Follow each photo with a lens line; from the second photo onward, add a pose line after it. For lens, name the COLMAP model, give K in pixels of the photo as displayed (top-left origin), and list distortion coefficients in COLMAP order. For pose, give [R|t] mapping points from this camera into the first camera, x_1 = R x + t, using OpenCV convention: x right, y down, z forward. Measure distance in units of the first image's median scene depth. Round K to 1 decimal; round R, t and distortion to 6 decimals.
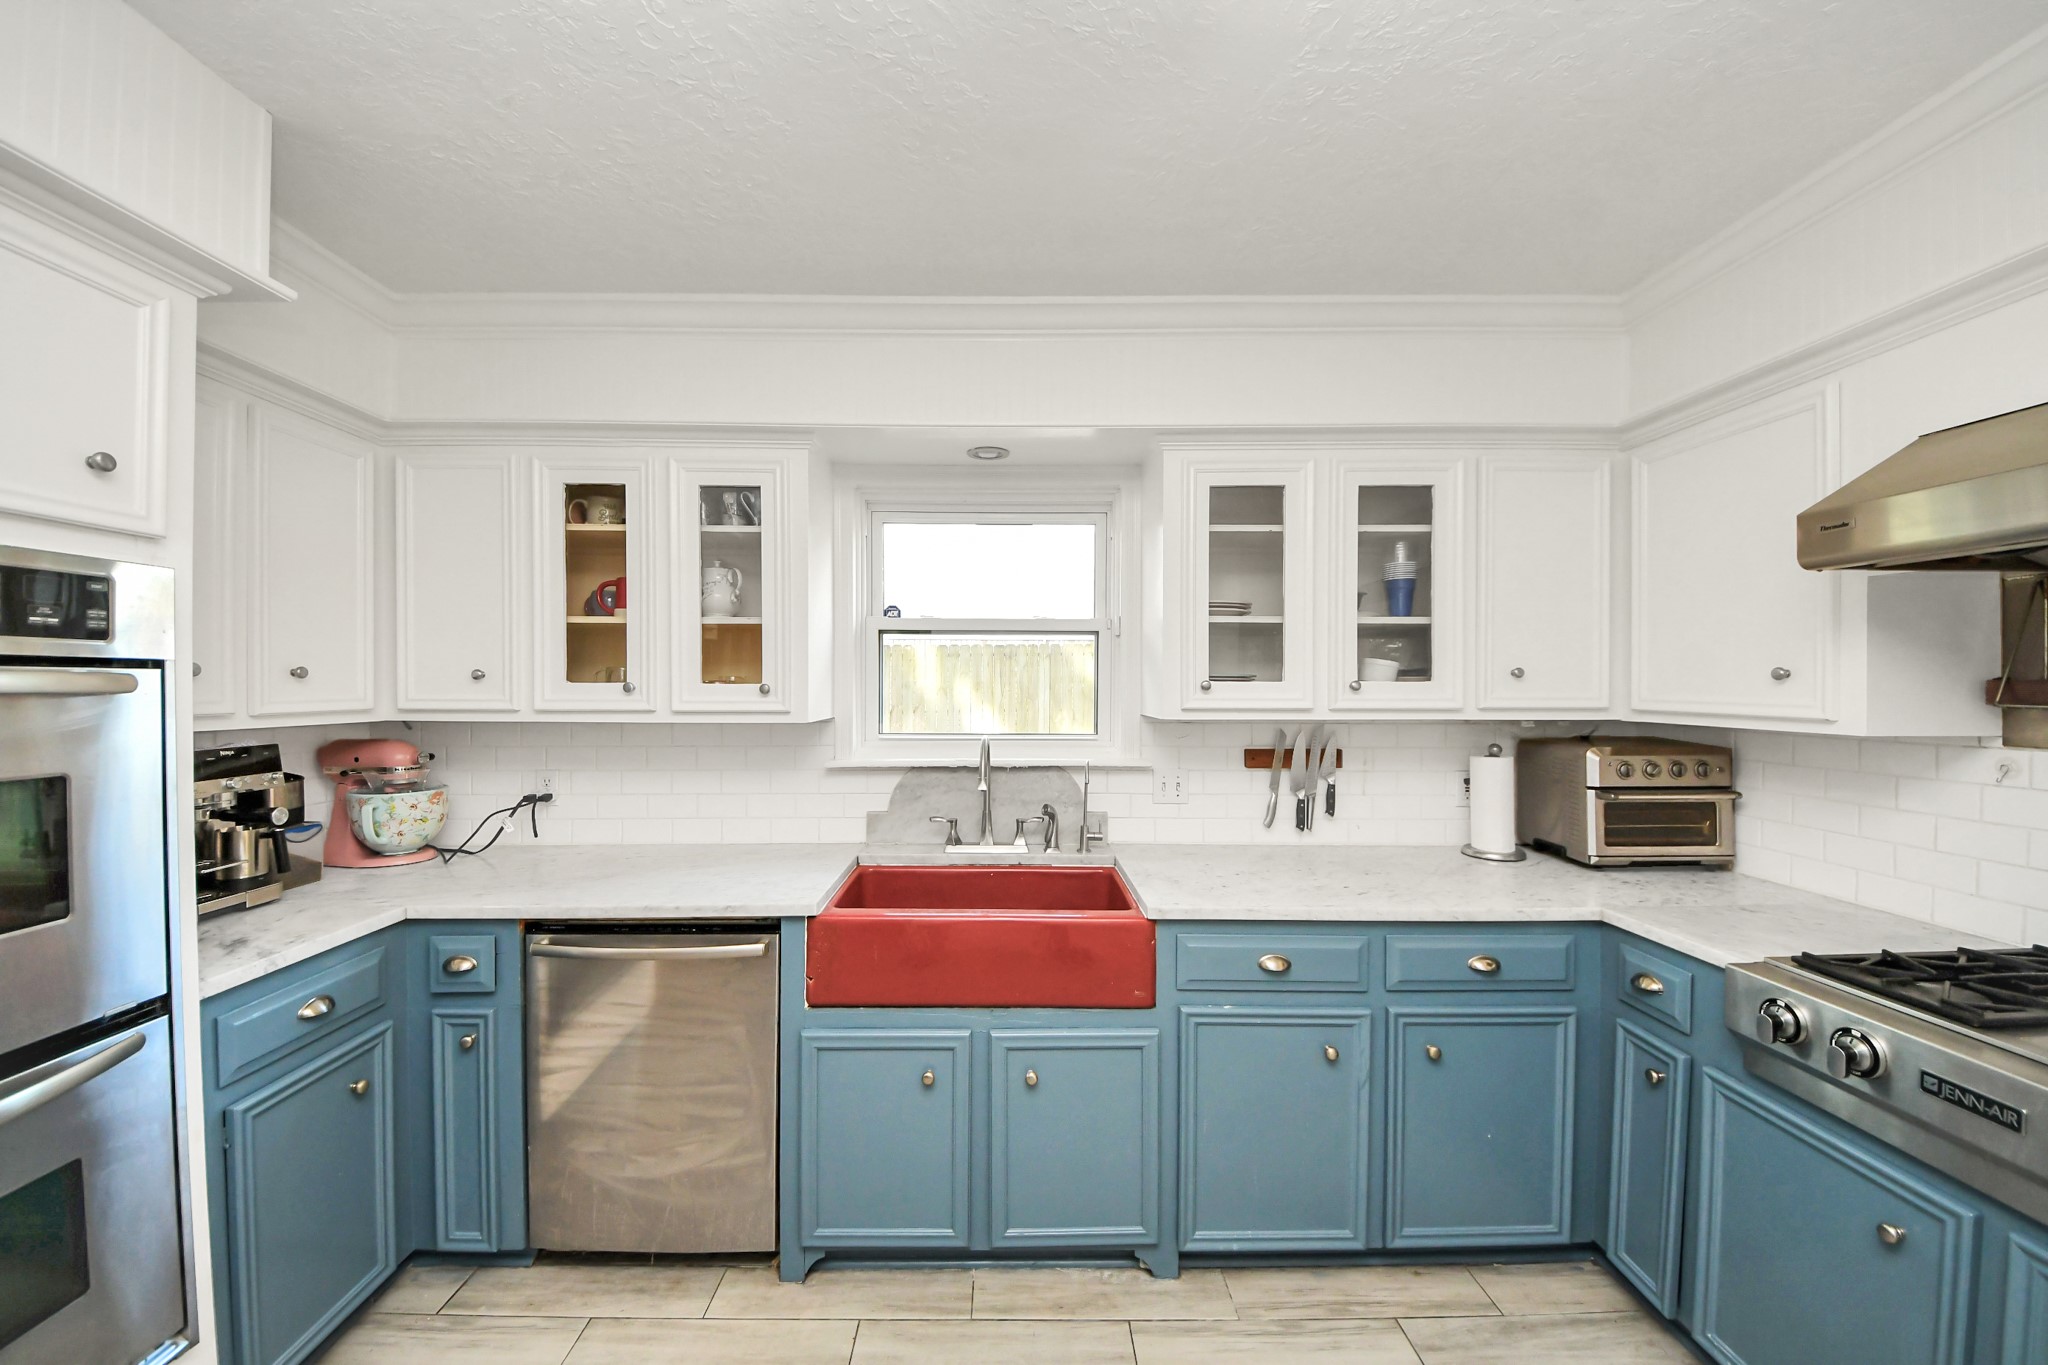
lens RADIAL K [[726.4, 0, 951.7], [0, 726.4, 690.6], [0, 0, 1]] dist [0.035559, -0.023436]
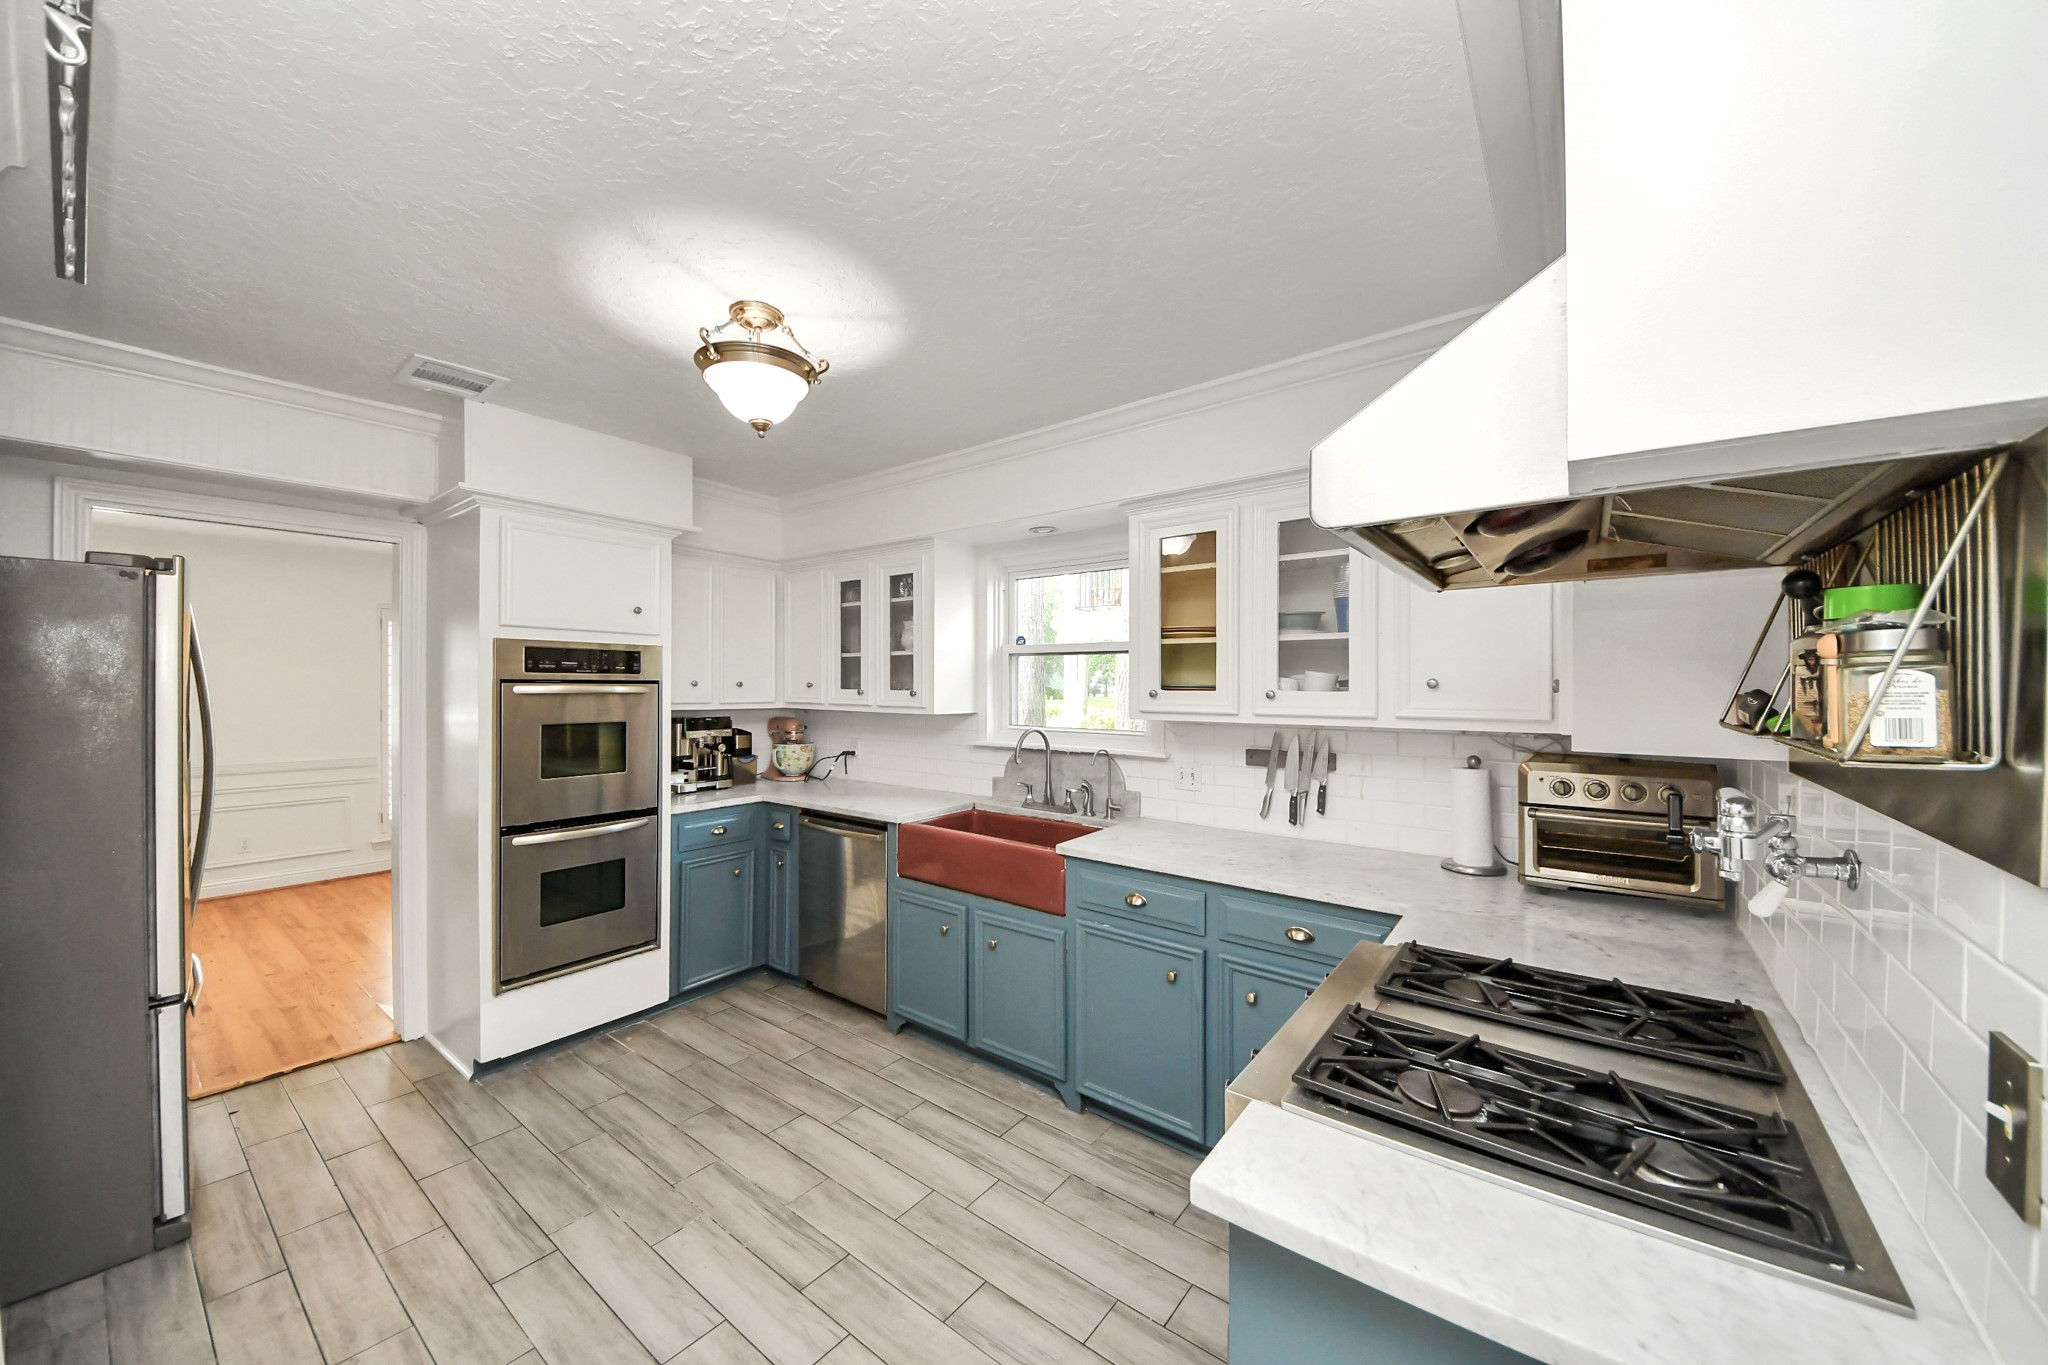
lens RADIAL K [[750.2, 0, 1009.5], [0, 750.2, 688.0], [0, 0, 1]] dist [0.063082, -0.036760]
pose [[0.776752, 0.003915, -0.629795, 0.999430], [-0.009351, 0.999942, -0.005318, -0.007595], [0.629737, 0.010020, 0.776743, -0.204106]]
